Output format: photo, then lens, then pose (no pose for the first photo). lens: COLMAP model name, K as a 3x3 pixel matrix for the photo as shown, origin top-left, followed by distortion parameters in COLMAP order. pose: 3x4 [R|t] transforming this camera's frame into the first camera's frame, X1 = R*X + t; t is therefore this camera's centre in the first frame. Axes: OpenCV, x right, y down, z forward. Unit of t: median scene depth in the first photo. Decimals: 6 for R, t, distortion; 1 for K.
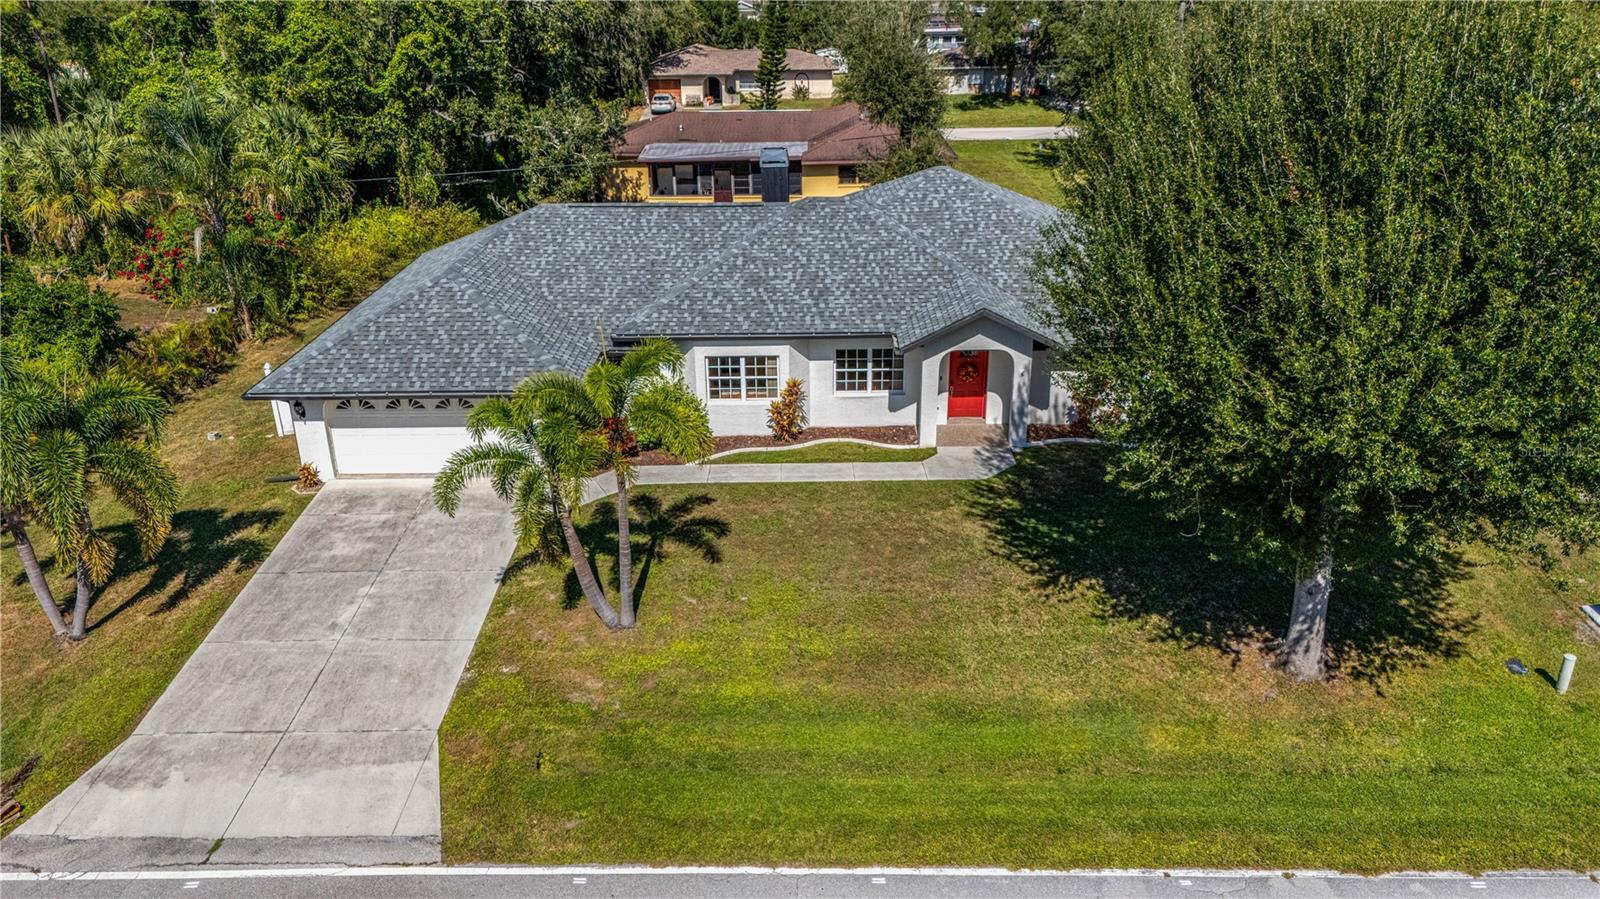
lens RADIAL K [[1173.4, 0, 800.0], [0, 1173.4, 449.5], [0, 0, 1]] dist [0.029158, -0.000450]
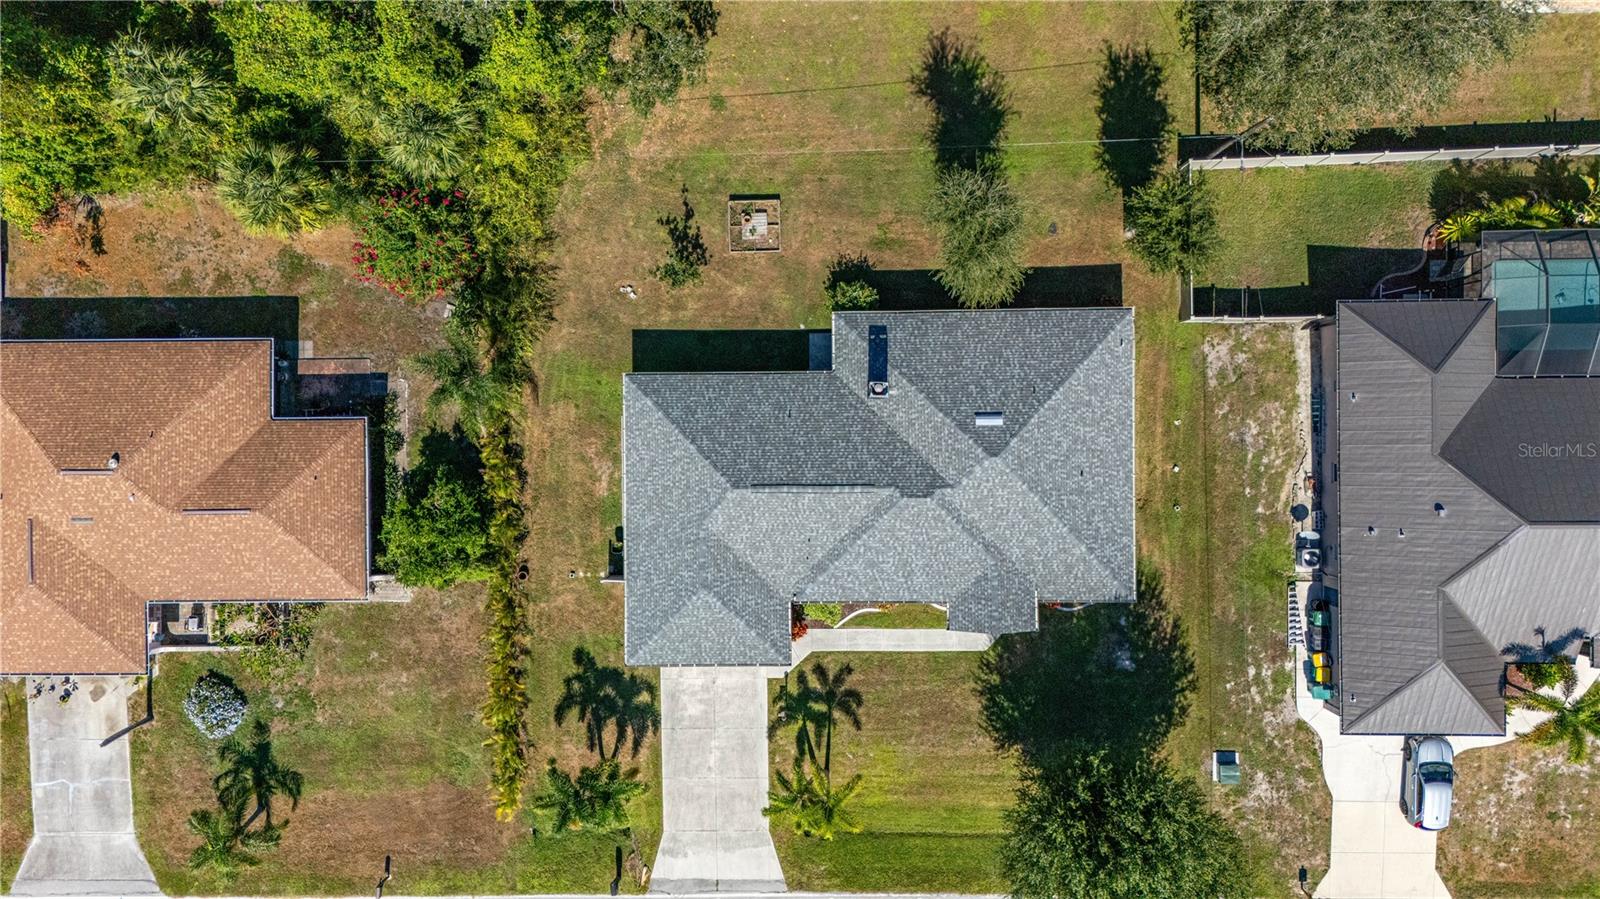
lens RADIAL K [[1196.4, 0, 800.0], [0, 1196.4, 449.5], [0, 0, 1]] dist [0.084444, -0.083700]
pose [[0.999705, -0.013563, -0.020142, -0.114140], [0.023801, 0.382930, 0.923471, -1.992280], [-0.004812, -0.923678, 0.383140, 0.517909]]
